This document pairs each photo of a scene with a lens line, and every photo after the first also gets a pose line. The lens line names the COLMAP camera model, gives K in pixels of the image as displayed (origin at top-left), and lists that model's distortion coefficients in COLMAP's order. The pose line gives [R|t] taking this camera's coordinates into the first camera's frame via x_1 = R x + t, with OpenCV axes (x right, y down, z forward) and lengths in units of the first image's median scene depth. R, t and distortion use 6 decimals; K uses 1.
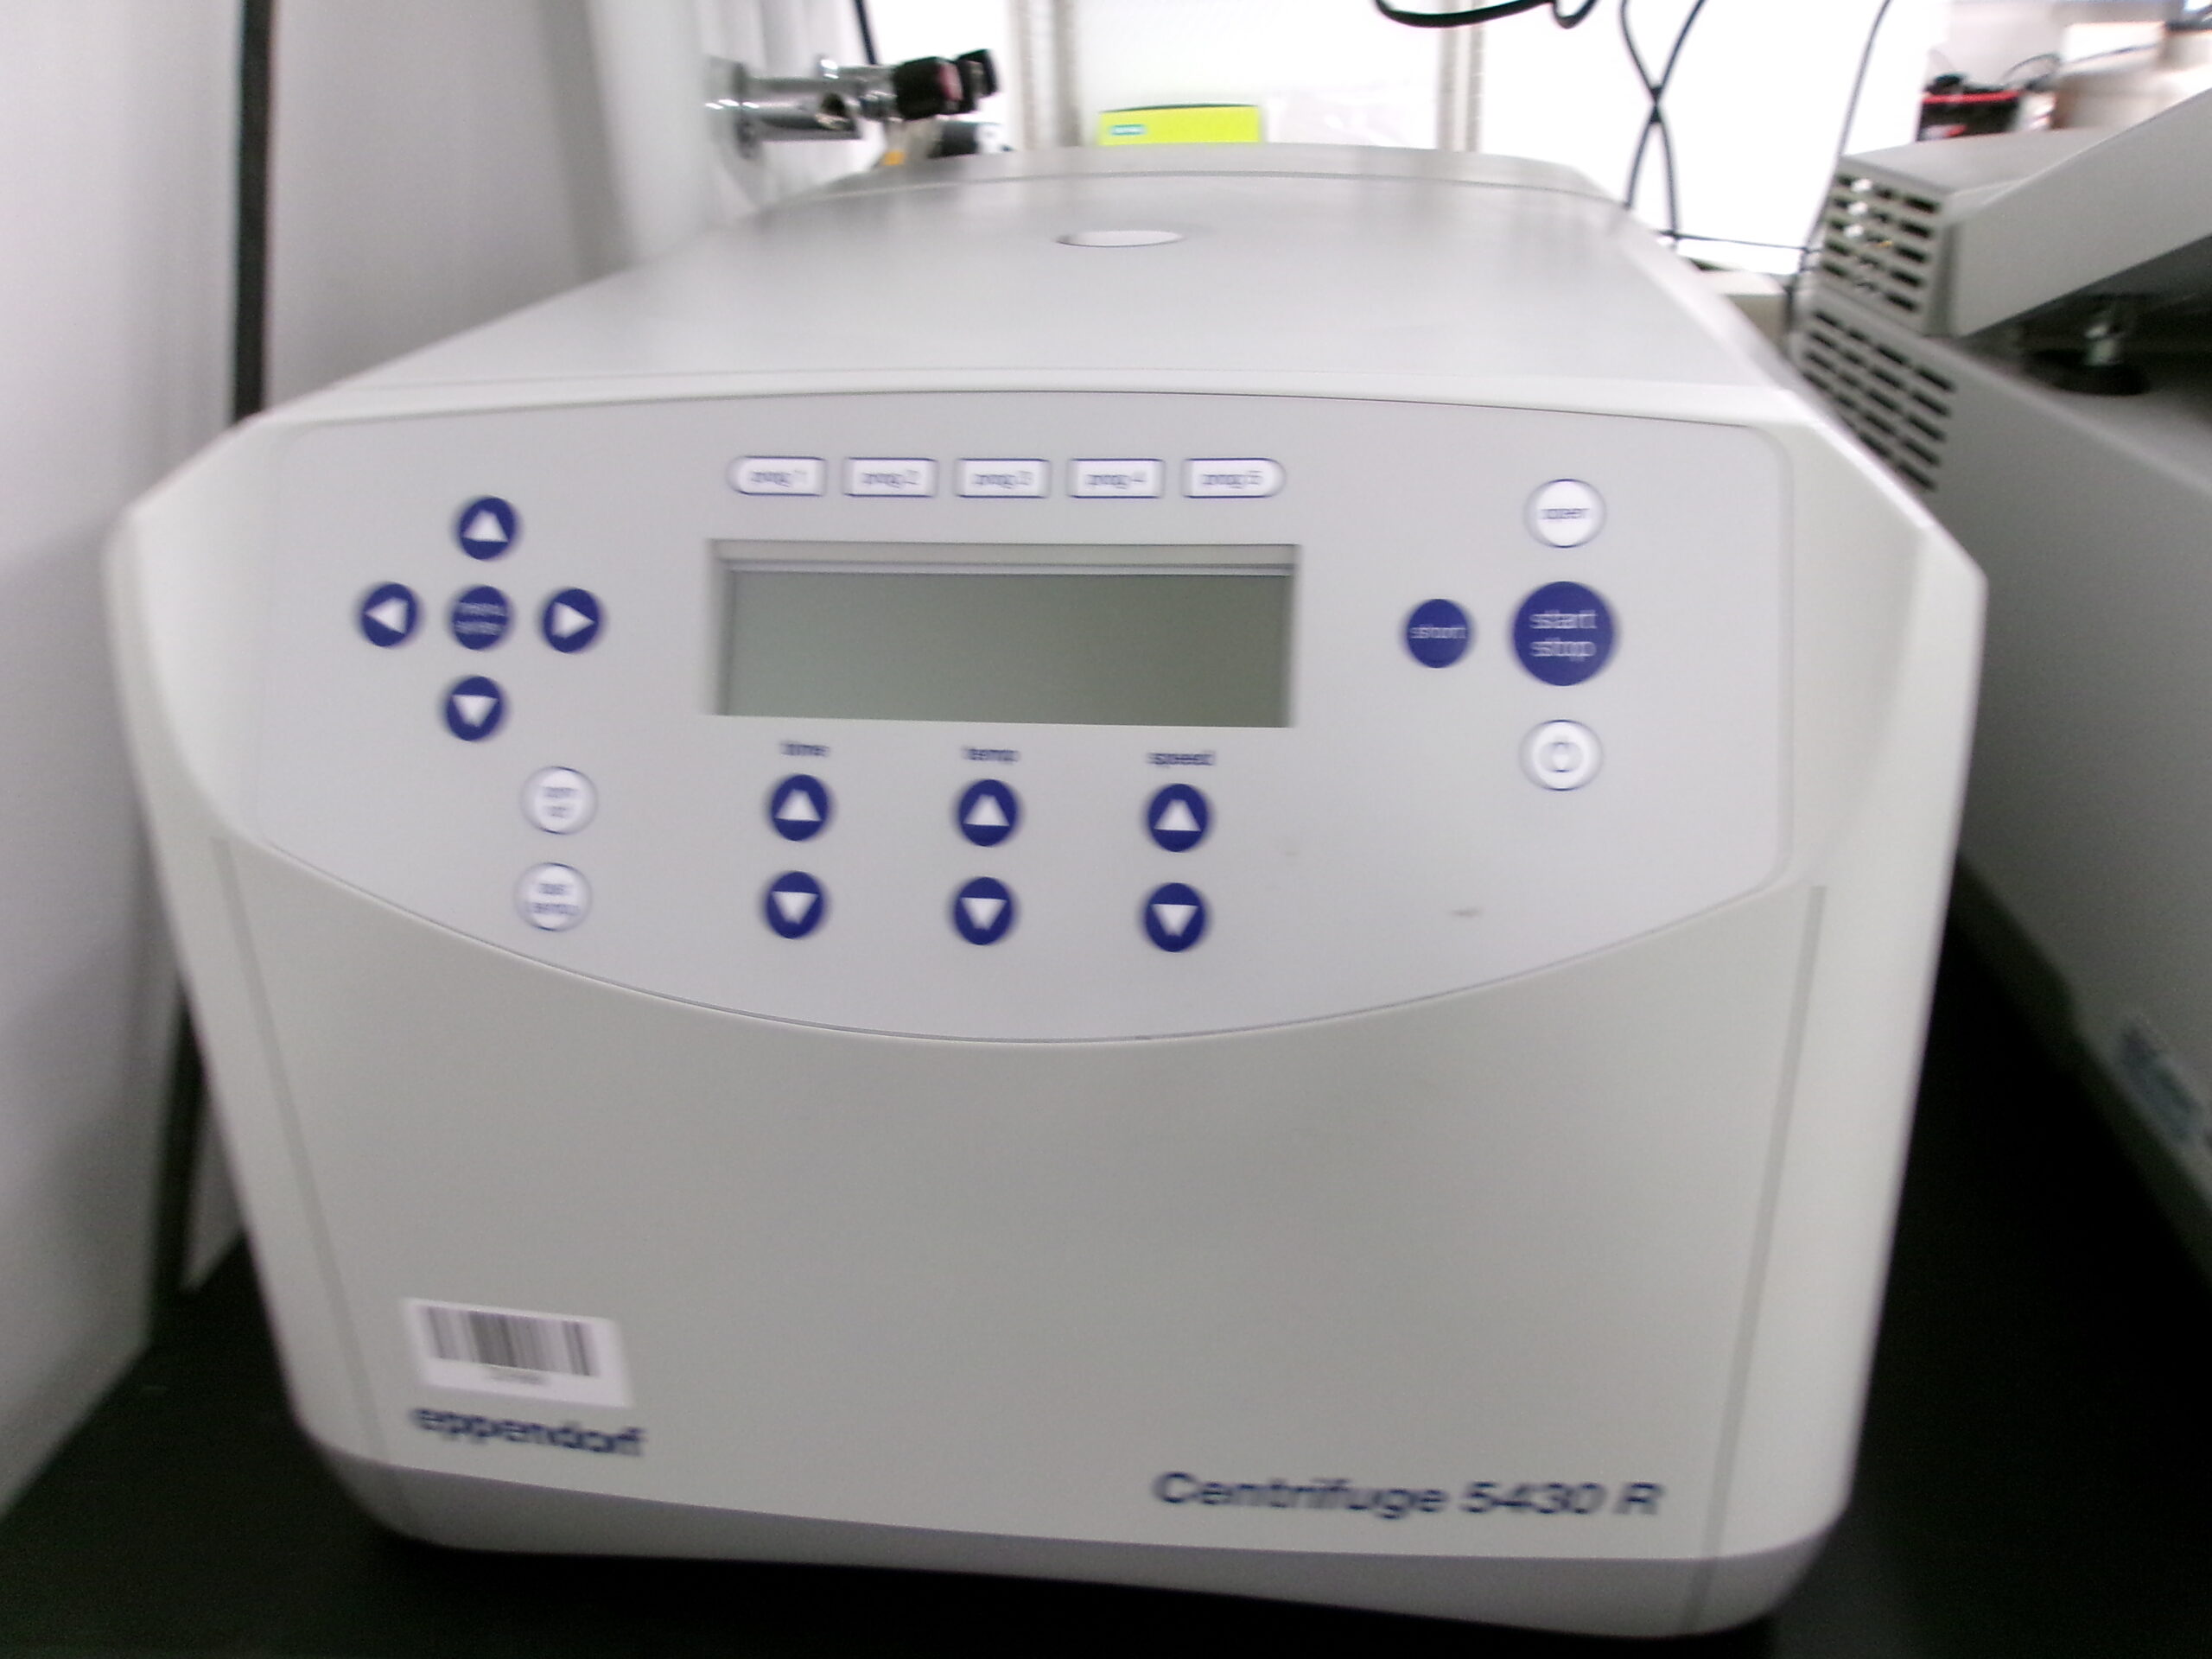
lens RADIAL K [[1752.1, 0, 1106.0], [0, 1752.1, 829.5], [0, 0, 1]] dist [-0.014821, -0.001067]
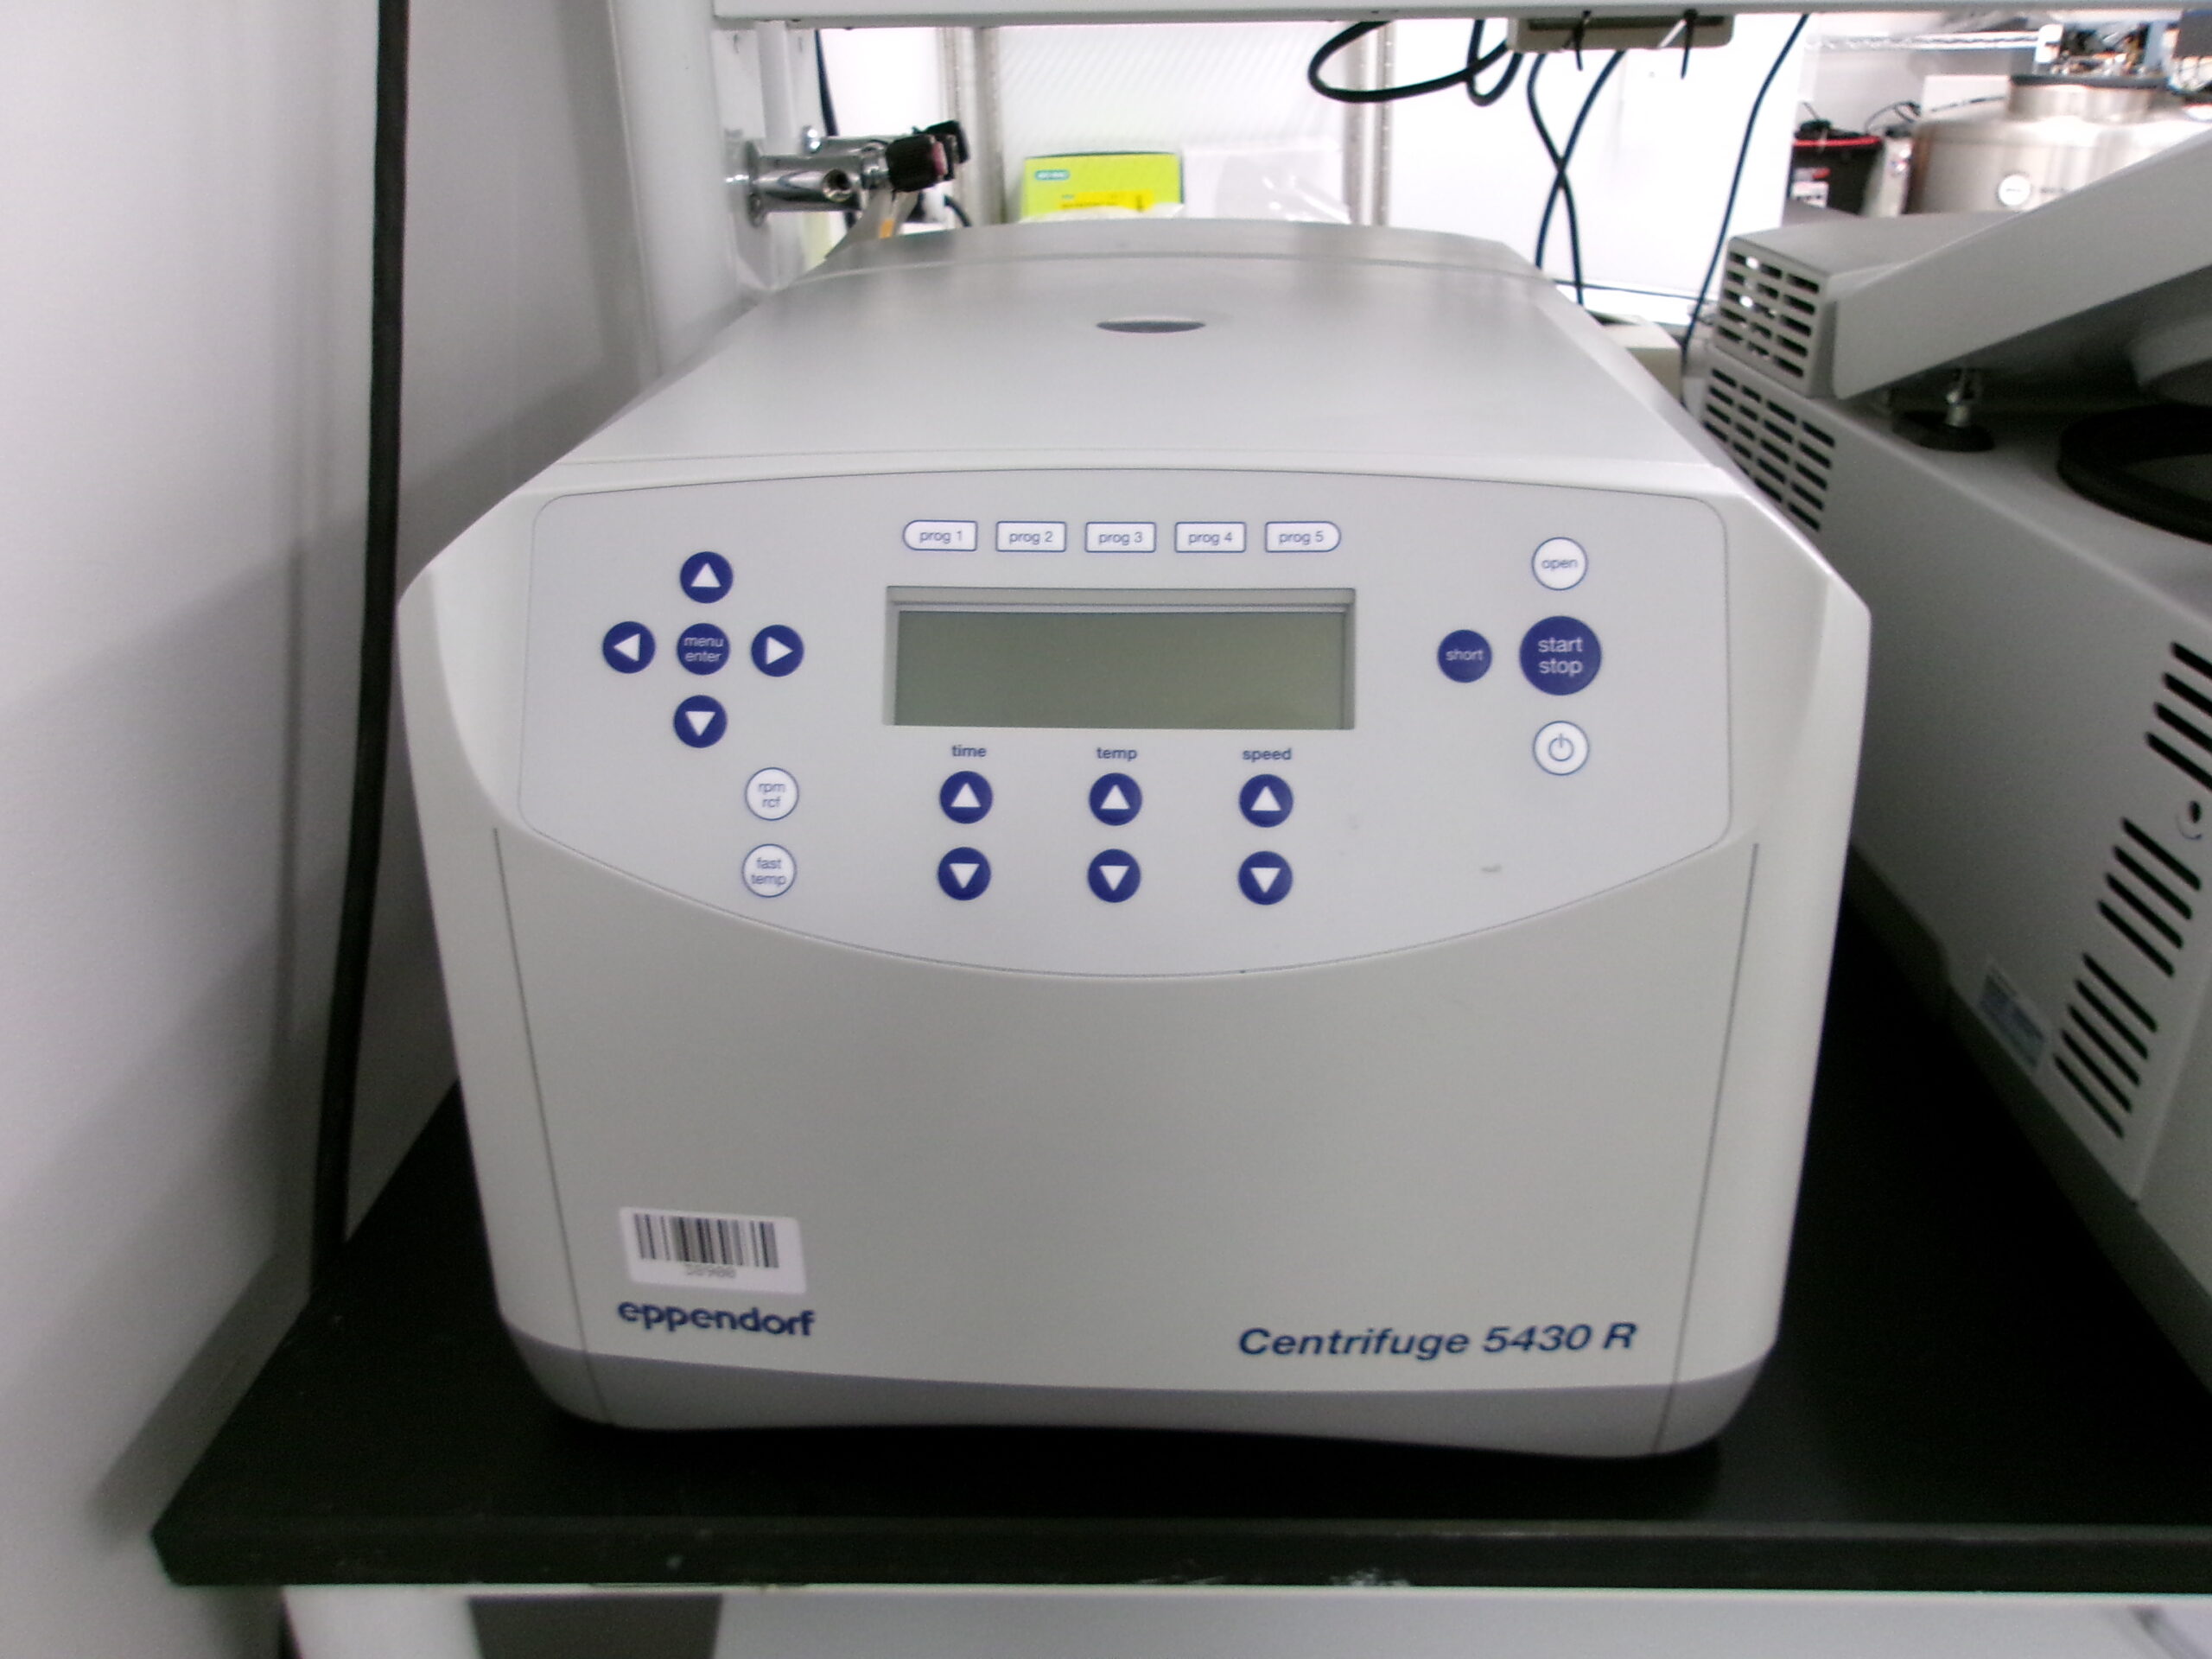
lens RADIAL K [[1774.5, 0, 1106.0], [0, 1774.5, 829.5], [0, 0, 1]] dist [-0.030036, -0.000860]
pose [[0.998065, -0.013064, 0.060783, -0.139288], [0.013966, 0.999798, -0.014431, 0.028350], [-0.060582, 0.015252, 0.998047, -0.261408]]
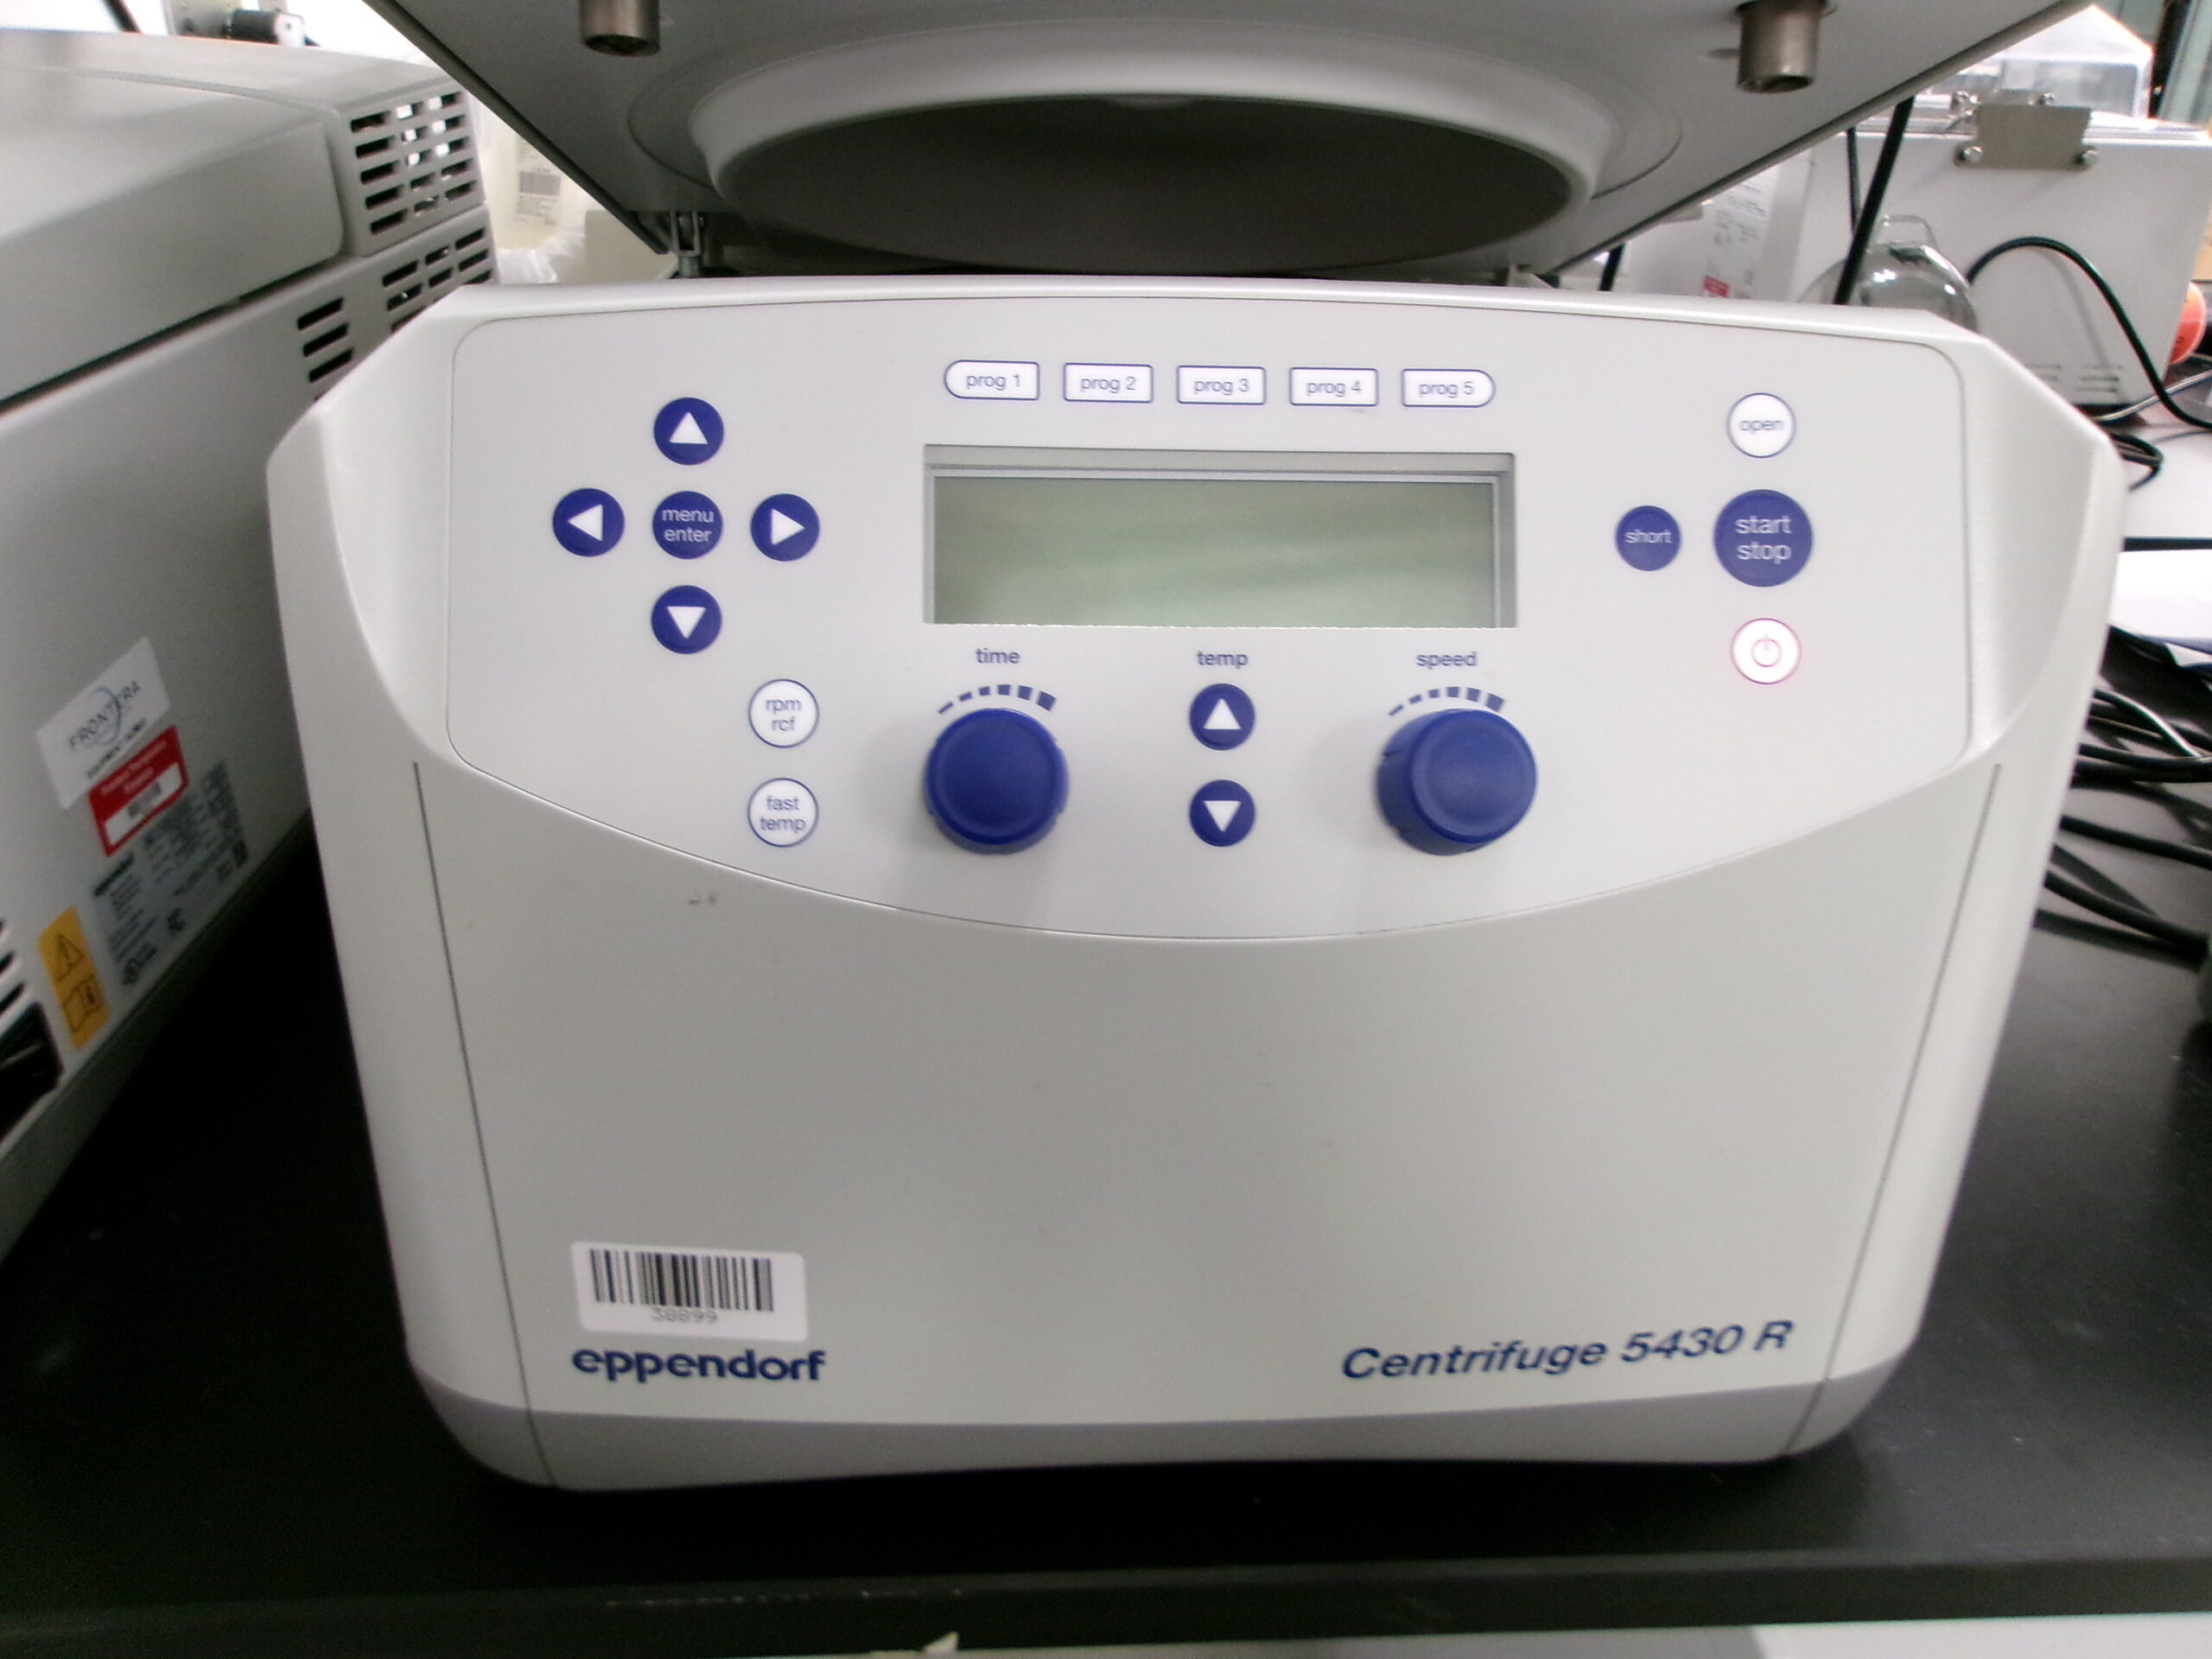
lens RADIAL K [[1774.5, 0, 1106.0], [0, 1774.5, 829.5], [0, 0, 1]] dist [-0.030036, -0.000860]
pose [[0.984314, -0.030856, 0.173704, -0.285897], [0.023860, 0.998823, 0.042222, 0.009828], [-0.174803, -0.037415, 0.983892, -0.001913]]
